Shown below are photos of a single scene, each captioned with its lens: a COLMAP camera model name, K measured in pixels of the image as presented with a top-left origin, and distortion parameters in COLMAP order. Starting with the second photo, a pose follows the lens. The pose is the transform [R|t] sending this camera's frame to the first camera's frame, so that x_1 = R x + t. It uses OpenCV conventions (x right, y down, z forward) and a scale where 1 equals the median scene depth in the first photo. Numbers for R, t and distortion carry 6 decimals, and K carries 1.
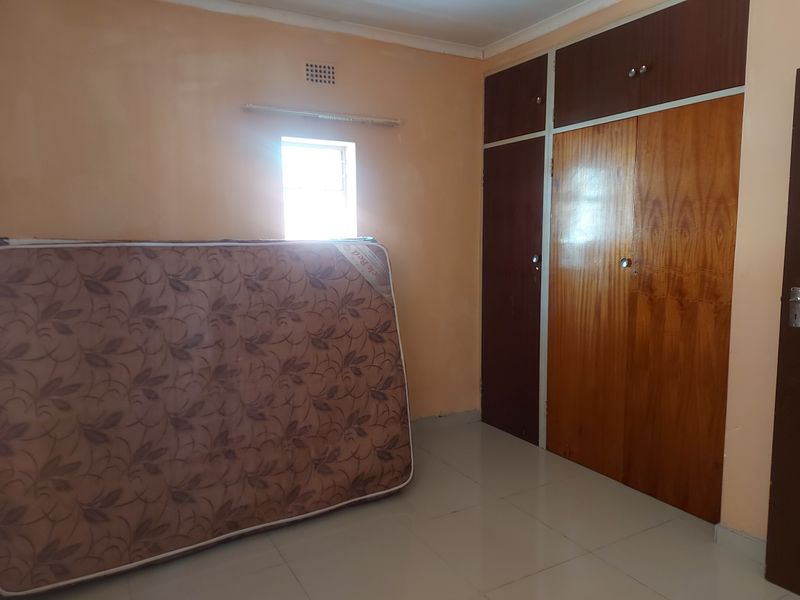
lens RADIAL K [[612.7, 0, 400.0], [0, 612.7, 300.0], [0, 0, 1]] dist [0.179638, -0.200928]
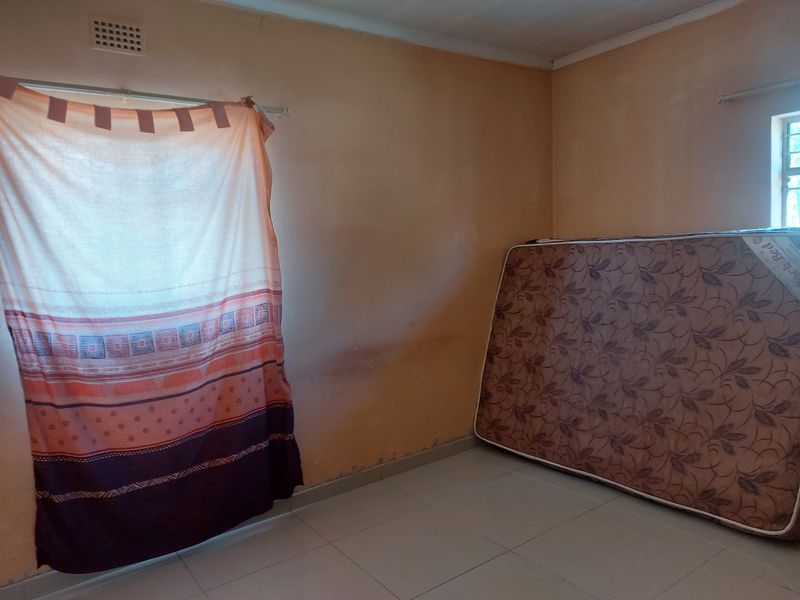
lens RADIAL K [[587.3, 0, 410.0], [0, 587.3, 308.1], [0, 0, 1]] dist [0.138005, -0.169278]
pose [[0.093709, 0.096485, -0.990913, 0.779312], [-0.077588, 0.992974, 0.089348, -0.030826], [0.992572, 0.068511, 0.100537, 0.470869]]
